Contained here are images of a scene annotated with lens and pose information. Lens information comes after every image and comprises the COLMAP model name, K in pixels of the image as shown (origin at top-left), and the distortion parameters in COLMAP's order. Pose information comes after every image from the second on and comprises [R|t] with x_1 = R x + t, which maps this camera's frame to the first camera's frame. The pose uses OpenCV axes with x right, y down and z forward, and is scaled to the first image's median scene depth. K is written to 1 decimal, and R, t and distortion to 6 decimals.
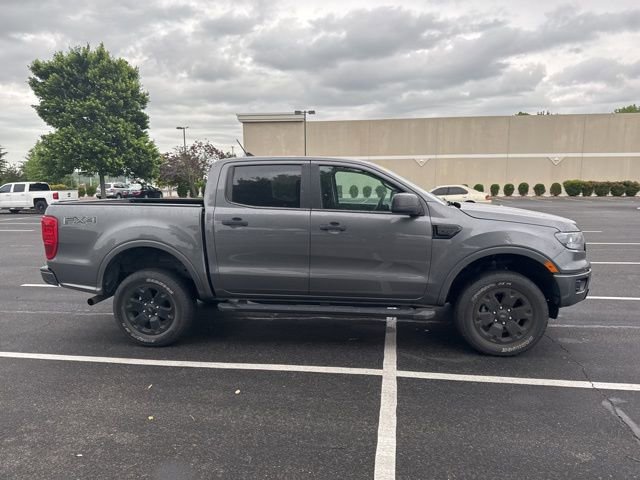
lens RADIAL K [[445.8, 0, 321.6], [0, 445.8, 238.1], [0, 0, 1]] dist [0.047503, -0.065244]
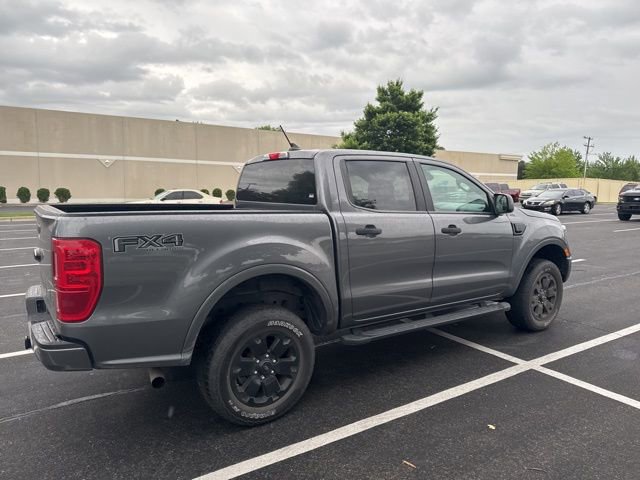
lens RADIAL K [[449.6, 0, 320.0], [0, 449.6, 240.0], [0, 0, 1]] dist [0.046318, -0.058486]
pose [[0.746028, -0.063516, 0.662879, -0.754296], [0.069226, 0.997445, 0.017664, -0.036838], [-0.662307, 0.032711, 0.748519, 0.434810]]
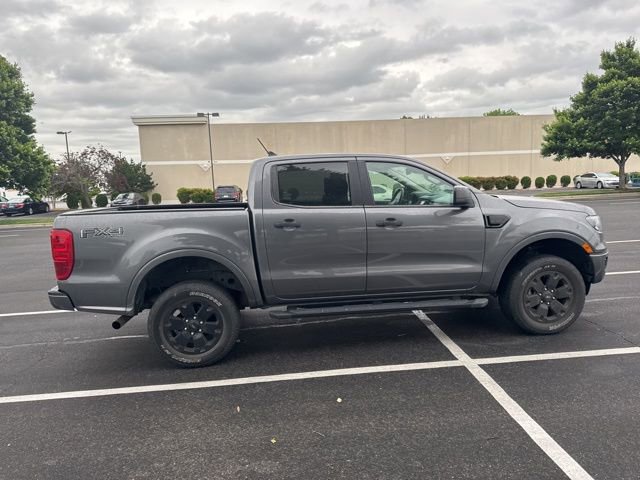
lens RADIAL K [[445.8, 0, 321.6], [0, 445.8, 238.1], [0, 0, 1]] dist [0.047503, -0.065244]
pose [[0.972884, -0.061451, 0.222979, -0.319845], [0.063175, 0.998002, -0.000599, -0.000576], [-0.222497, 0.014669, 0.974823, 0.062562]]
